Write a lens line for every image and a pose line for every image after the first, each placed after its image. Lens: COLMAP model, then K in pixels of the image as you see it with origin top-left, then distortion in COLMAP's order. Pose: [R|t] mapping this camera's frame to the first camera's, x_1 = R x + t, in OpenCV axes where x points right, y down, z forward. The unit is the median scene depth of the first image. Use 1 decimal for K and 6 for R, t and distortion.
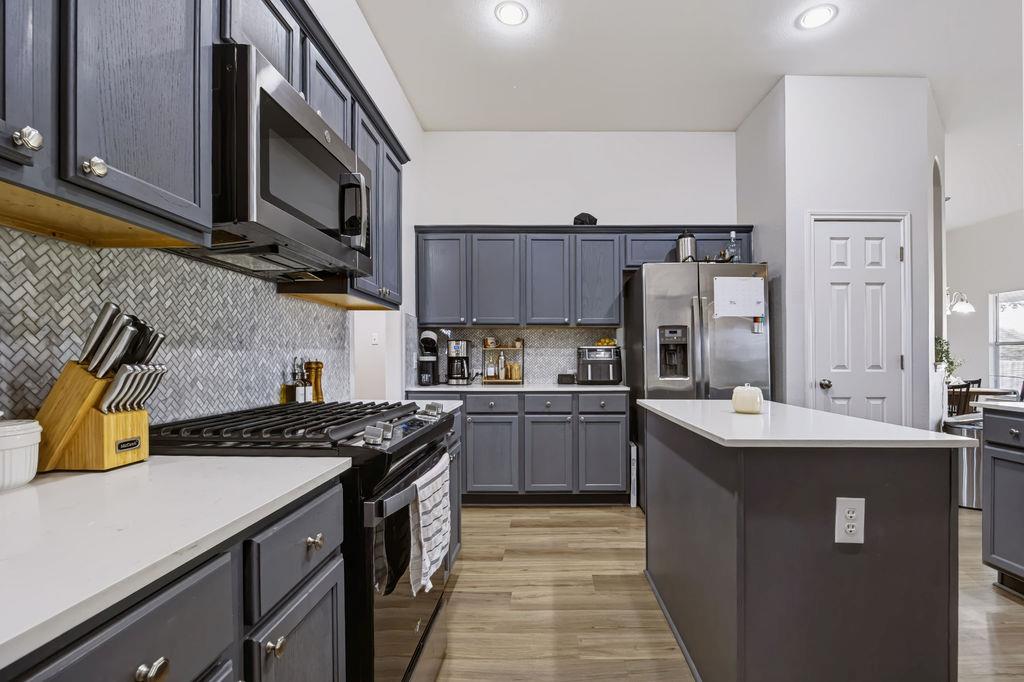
lens RADIAL K [[505.9, 0, 528.3], [0, 505.9, 358.5], [0, 0, 1]] dist [0.000923, 0.000101]
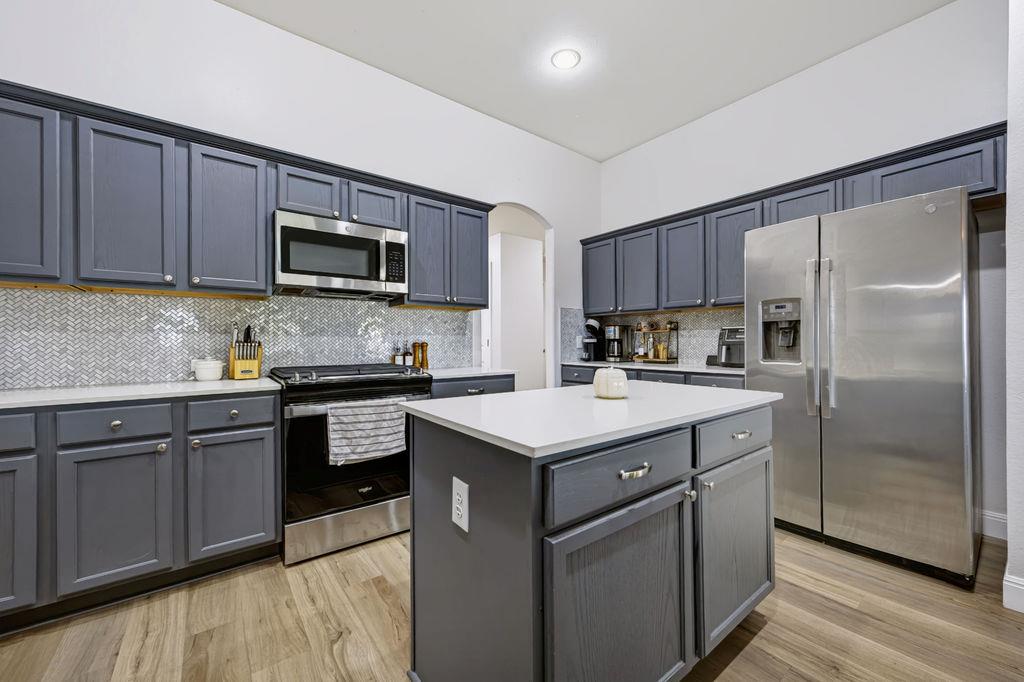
lens RADIAL K [[395.0, 0, 512.7], [0, 395.0, 341.7], [0, 0, 1]] dist [0.000354, 0.000020]
pose [[0.598653, -0.002705, -0.801004, 0.539516], [0.004090, 0.999992, -0.000320, 0.003263], [0.800998, -0.003085, 0.598659, 0.258286]]
